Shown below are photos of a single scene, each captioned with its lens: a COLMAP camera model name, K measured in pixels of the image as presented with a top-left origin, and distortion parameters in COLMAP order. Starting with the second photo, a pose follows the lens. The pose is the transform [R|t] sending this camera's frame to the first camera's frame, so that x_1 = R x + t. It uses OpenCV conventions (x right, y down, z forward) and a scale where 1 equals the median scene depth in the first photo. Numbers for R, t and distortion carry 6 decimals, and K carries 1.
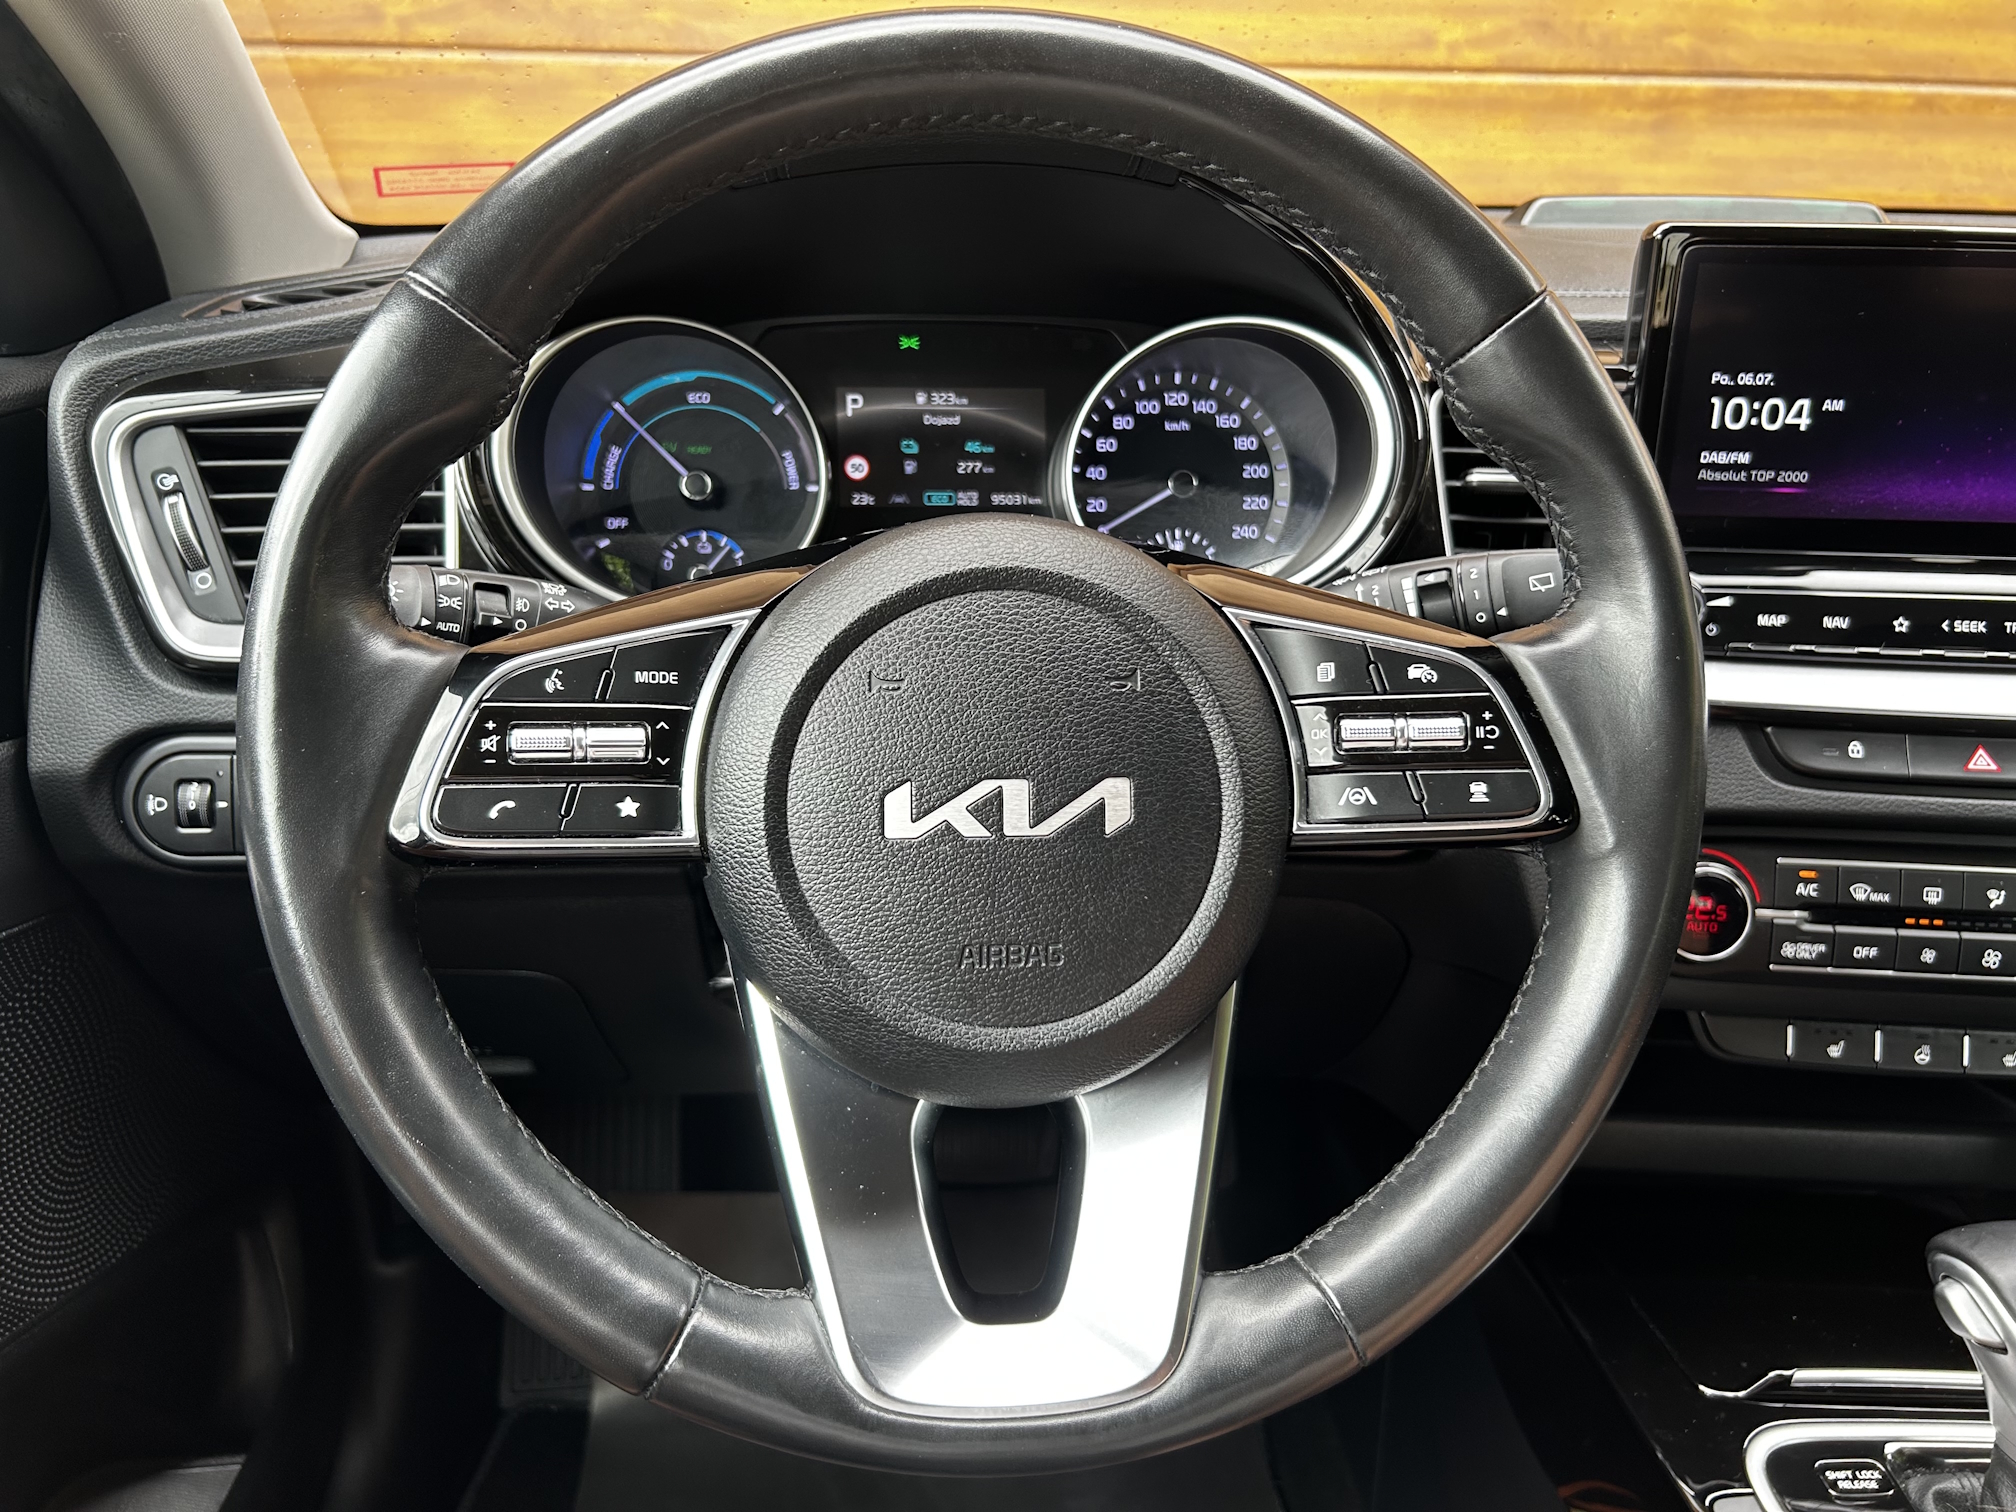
lens RADIAL K [[1547.5, 0, 1006.4], [0, 1547.5, 741.4], [0, 0, 1]] dist [0.035818, -0.053326]
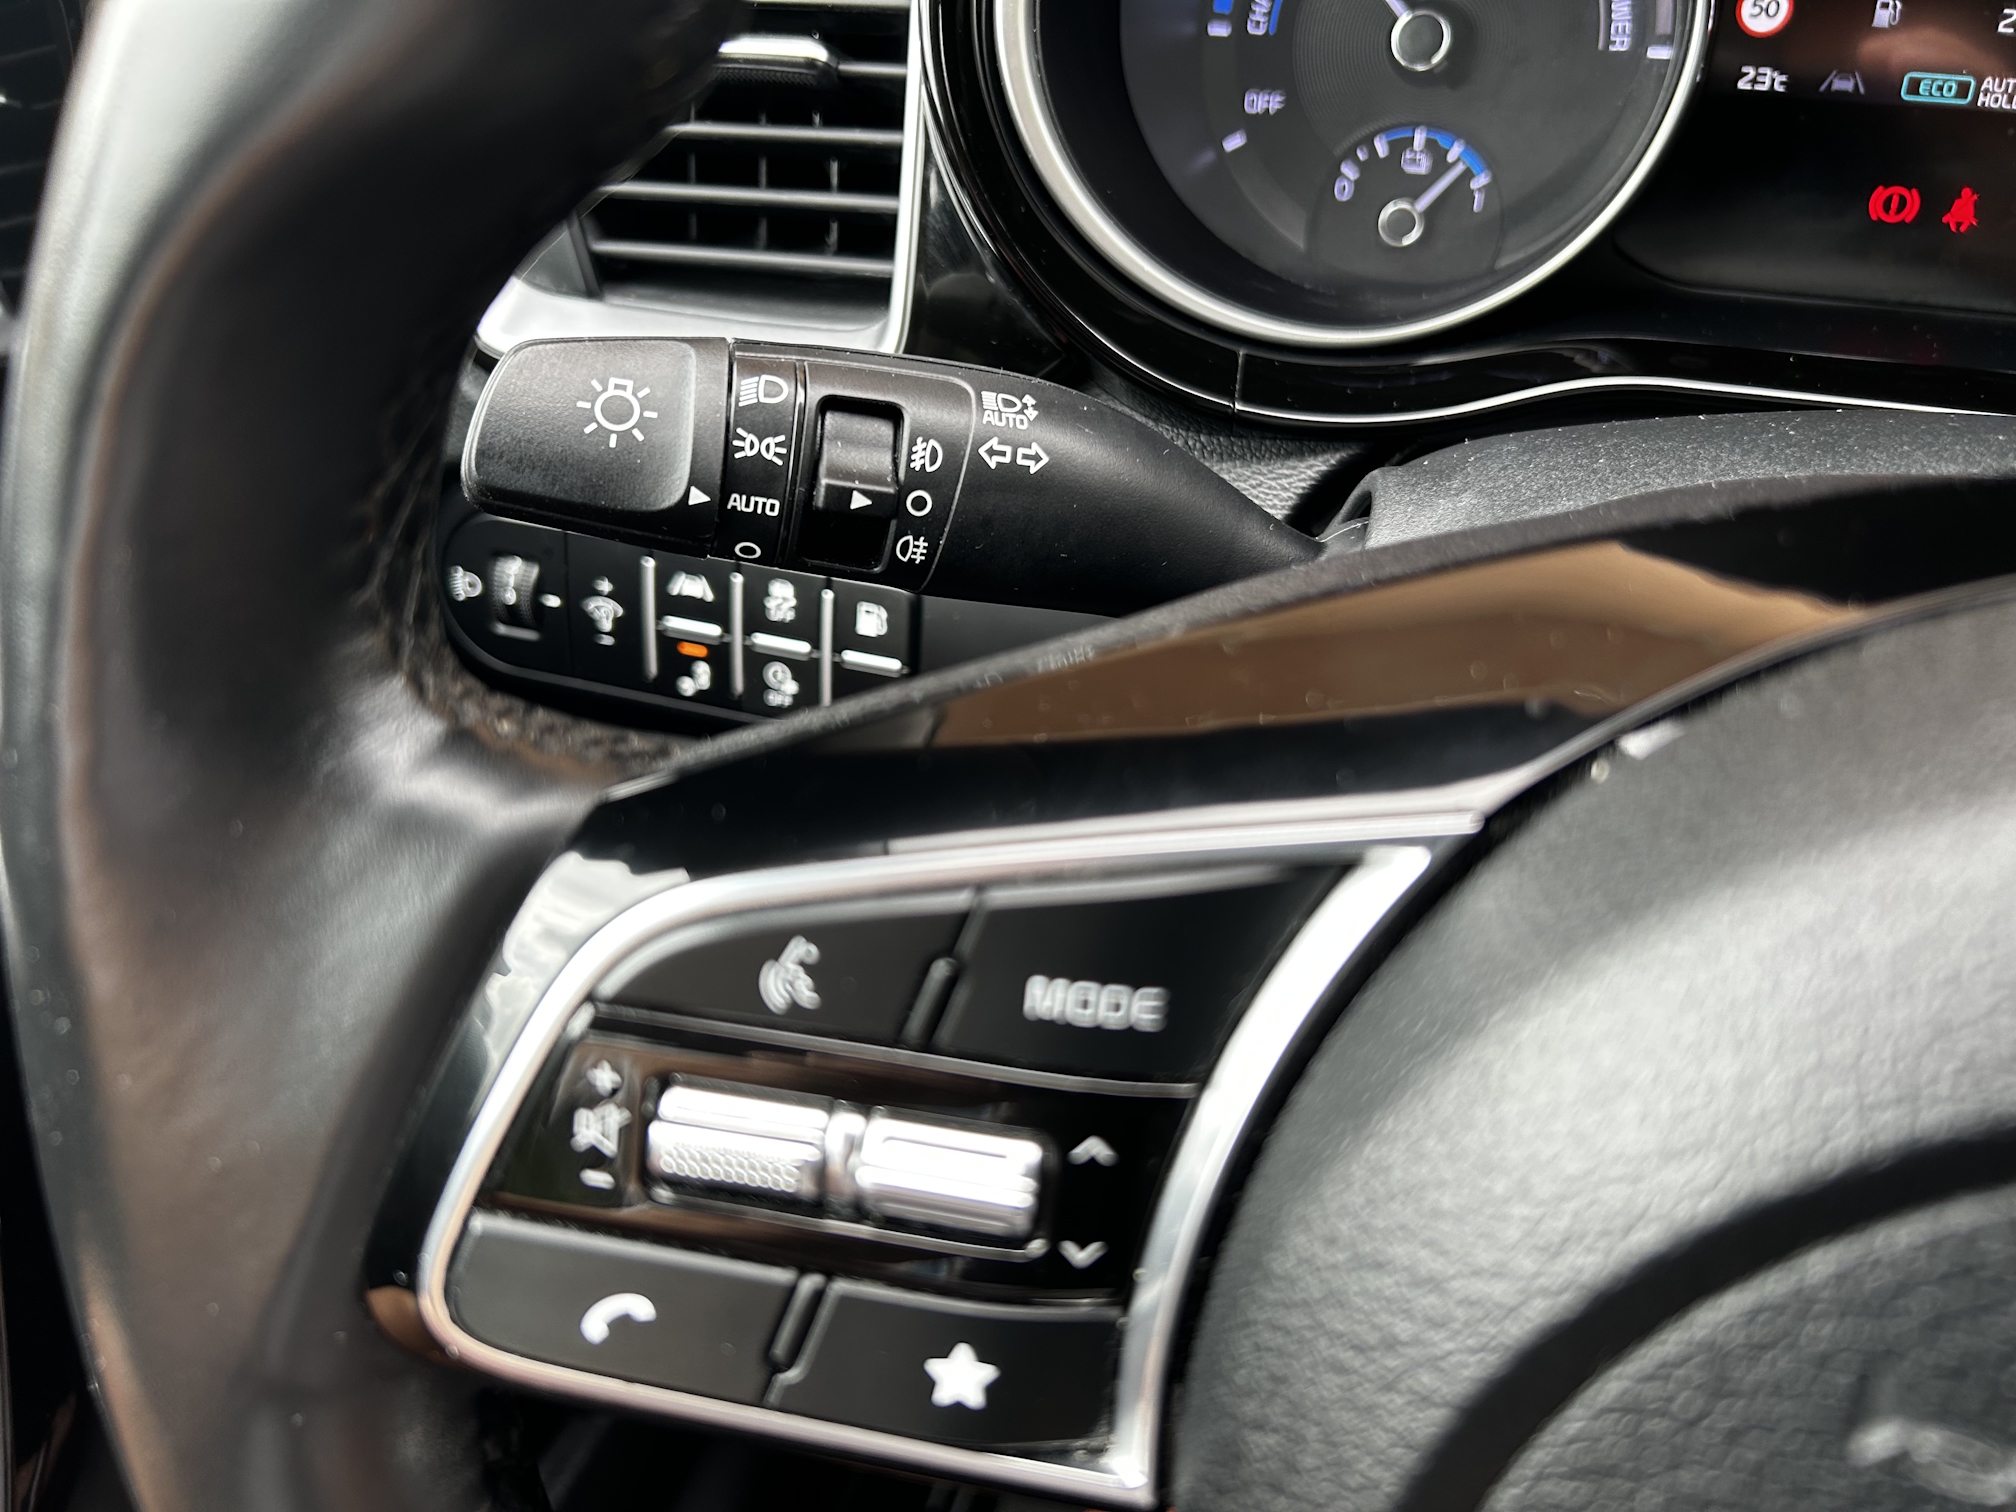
lens RADIAL K [[1547.5, 0, 1053.8], [0, 1547.5, 726.9], [0, 0, 1]] dist [0.035818, -0.053326]
pose [[0.910449, 0.219561, -0.350537, -0.092518], [-0.089959, 0.932305, 0.350306, -0.138428], [0.403721, -0.287401, 0.868568, 0.504899]]
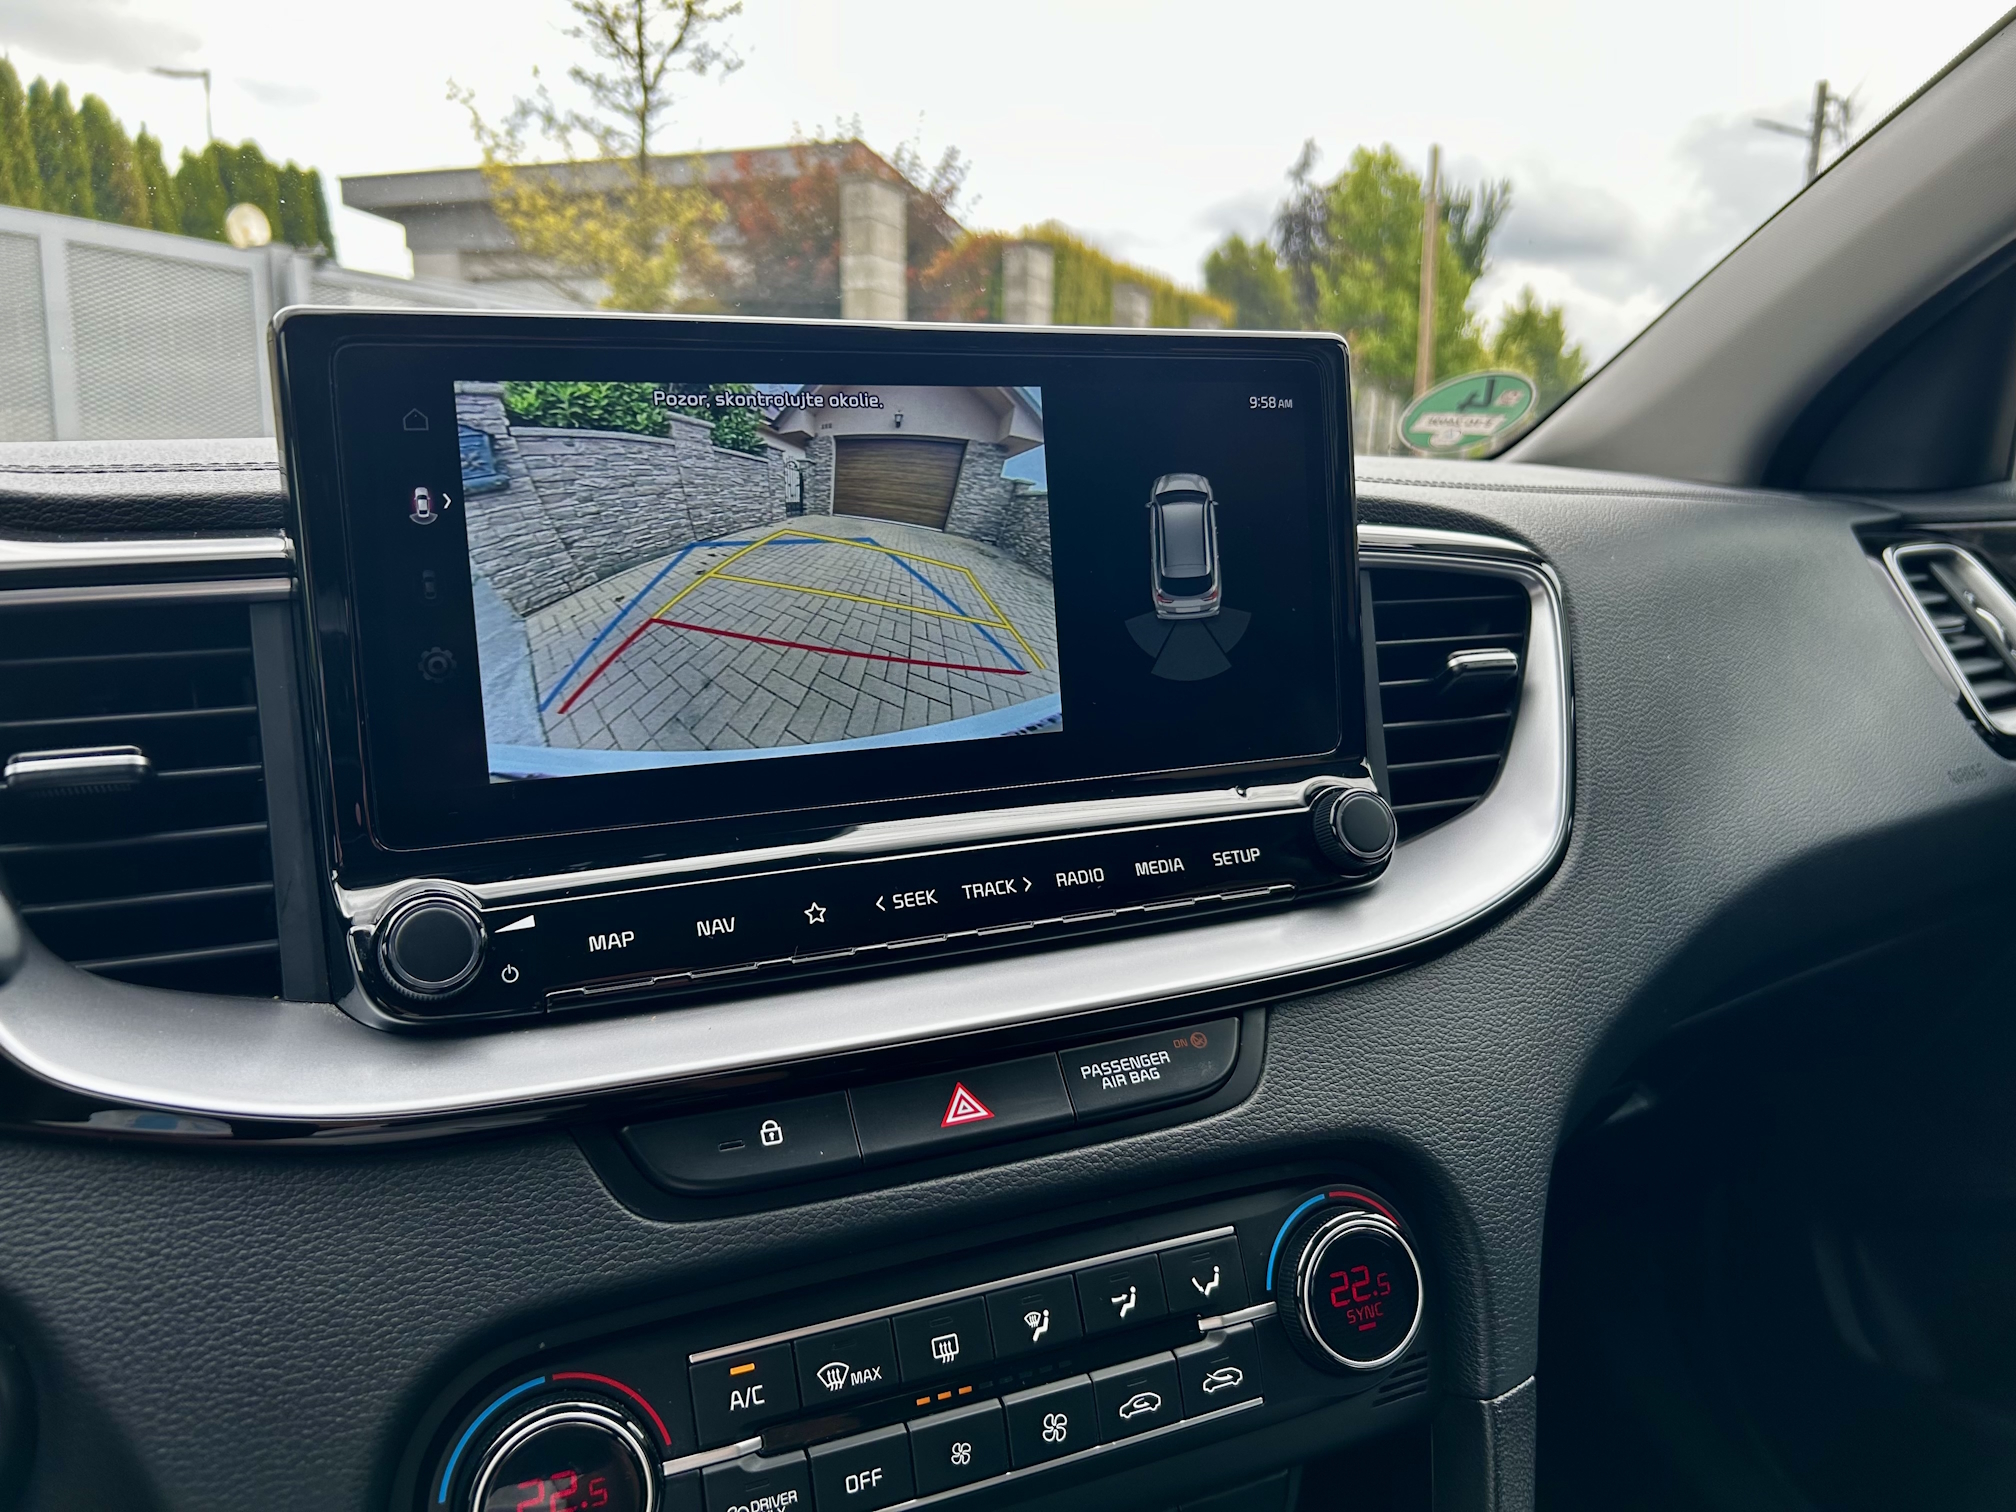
lens RADIAL K [[1547.5, 0, 1018.5], [0, 1547.5, 753.3], [0, 0, 1]] dist [0.035818, -0.053326]
pose [[0.879691, -0.105315, 0.463737, 0.365294], [0.214327, 0.958315, -0.188935, -0.001336], [-0.424508, 0.265596, 0.865593, 0.408197]]
